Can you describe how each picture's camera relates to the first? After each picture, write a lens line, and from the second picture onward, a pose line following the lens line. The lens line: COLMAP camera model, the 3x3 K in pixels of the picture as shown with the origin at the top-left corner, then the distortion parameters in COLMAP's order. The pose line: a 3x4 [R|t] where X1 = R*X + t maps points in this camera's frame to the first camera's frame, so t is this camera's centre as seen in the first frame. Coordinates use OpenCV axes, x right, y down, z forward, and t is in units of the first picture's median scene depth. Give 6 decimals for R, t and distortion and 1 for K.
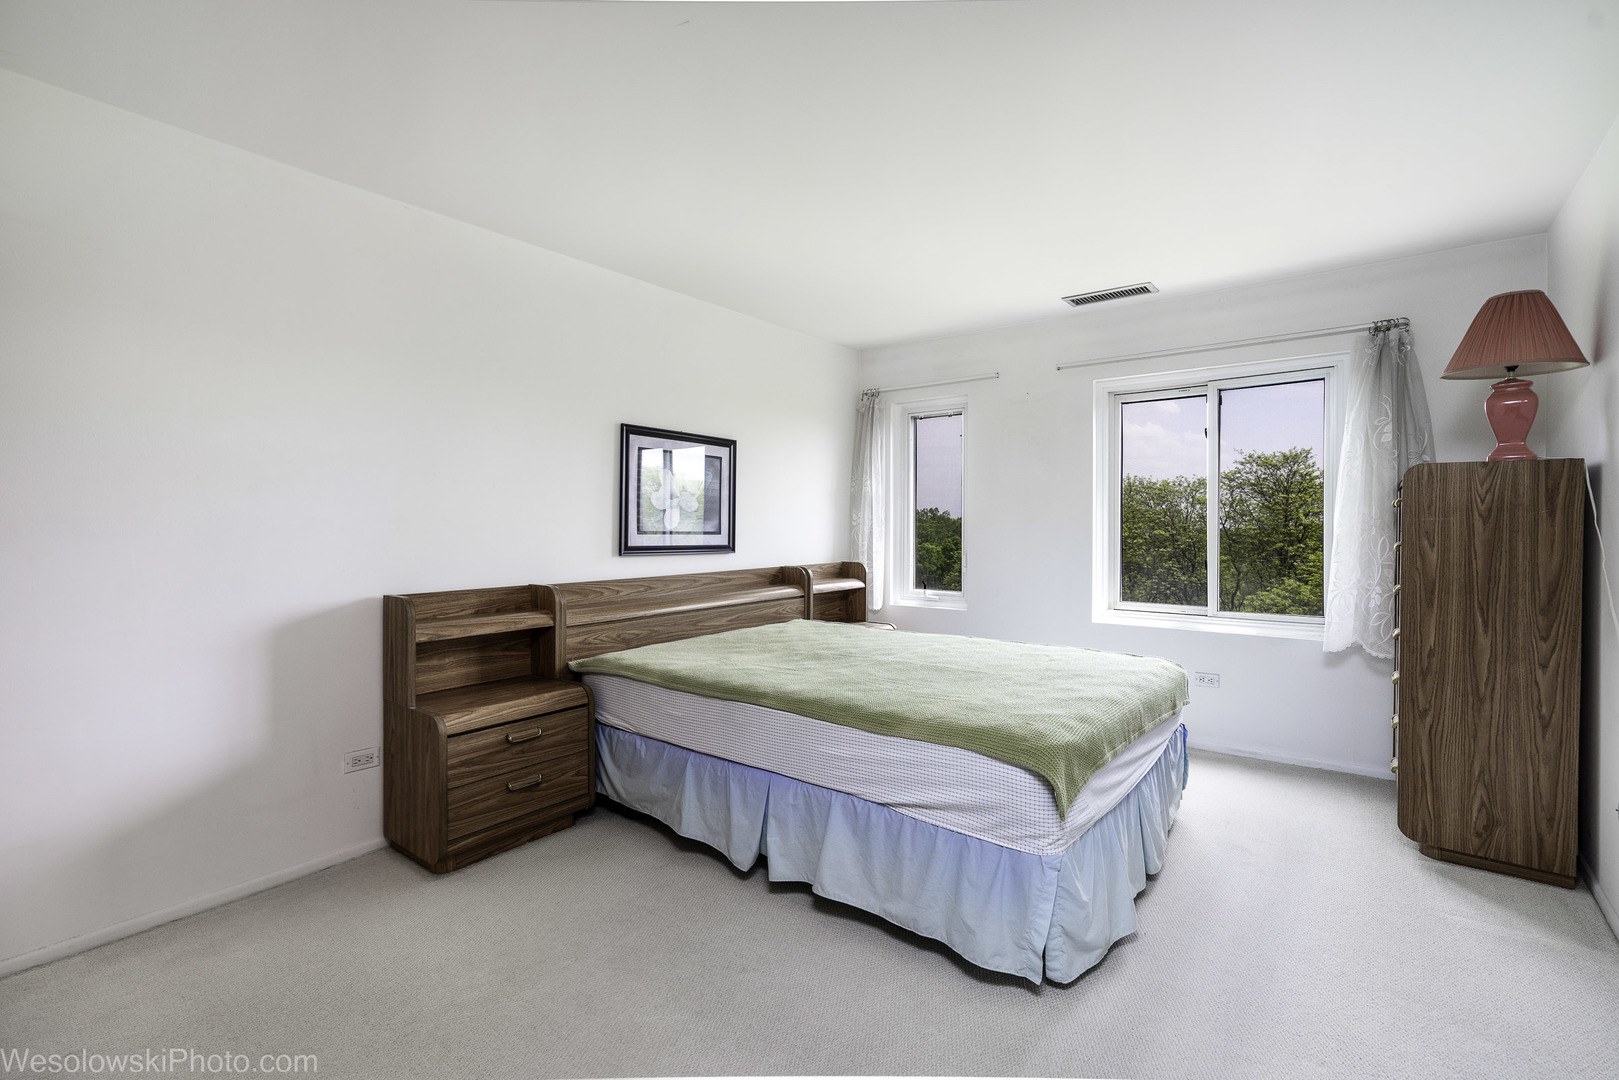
lens RADIAL K [[744.2, 0, 809.5], [0, 744.2, 540.0], [0, 0, 1]] dist [-0.002456, 0.010172]
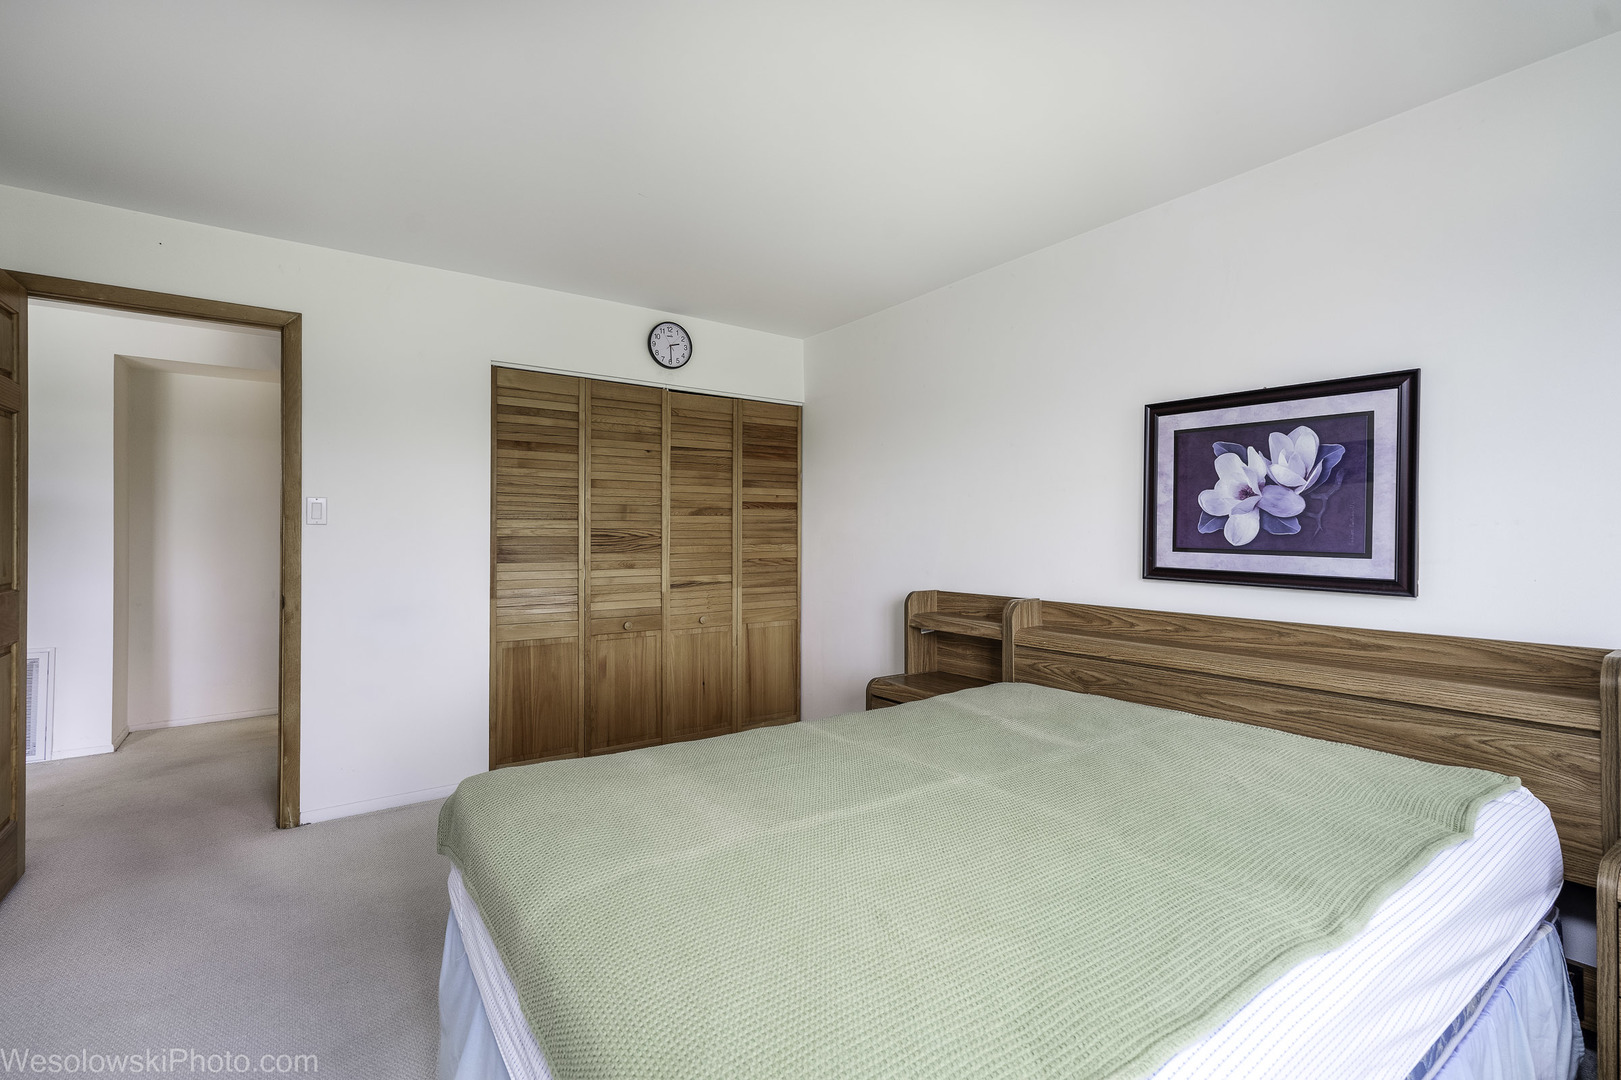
lens RADIAL K [[745.1, 0, 810.5], [0, 745.1, 540.0], [0, 0, 1]] dist [-0.002456, 0.010172]
pose [[-0.290663, 0.008854, -0.956785, 0.567746], [-0.023282, 0.999596, 0.016323, -0.022595], [0.956542, 0.027020, -0.290339, 0.882893]]
